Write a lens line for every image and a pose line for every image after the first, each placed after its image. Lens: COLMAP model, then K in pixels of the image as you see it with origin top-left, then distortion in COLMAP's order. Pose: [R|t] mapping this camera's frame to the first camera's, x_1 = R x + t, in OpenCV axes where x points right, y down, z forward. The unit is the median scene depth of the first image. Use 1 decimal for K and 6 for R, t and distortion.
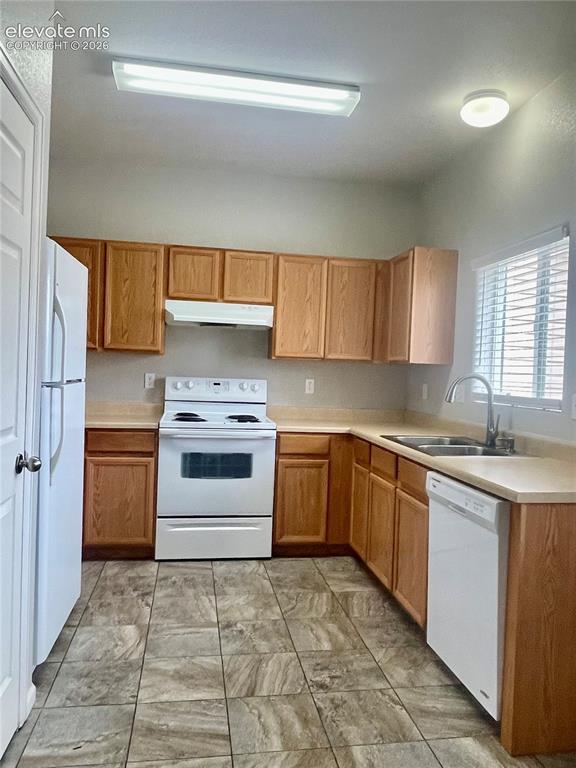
lens RADIAL K [[582.5, 0, 288.0], [0, 582.5, 384.0], [0, 0, 1]] dist [0.053520, -0.092099]
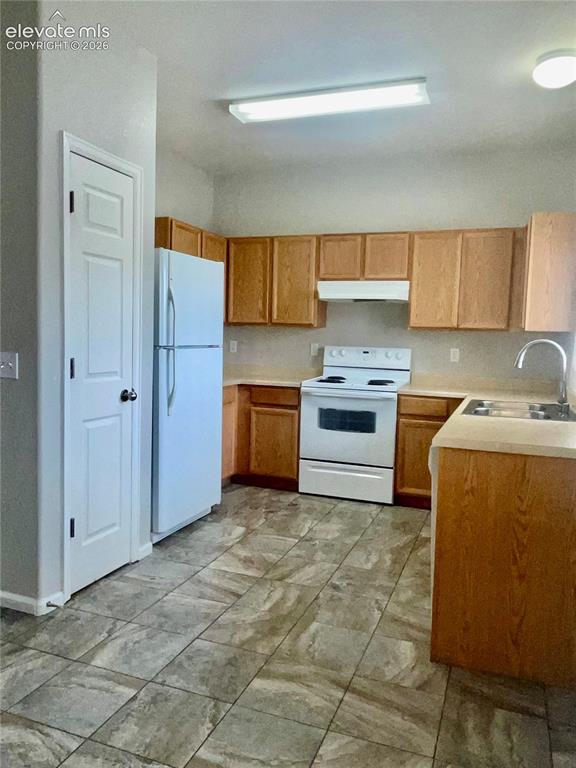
lens RADIAL K [[582.5, 0, 288.0], [0, 582.5, 384.0], [0, 0, 1]] dist [0.053520, -0.092099]
pose [[0.864057, 0.030846, -0.502448, 0.364210], [-0.010017, 0.998977, 0.044103, 0.015044], [0.503295, -0.033075, 0.863482, -0.075671]]
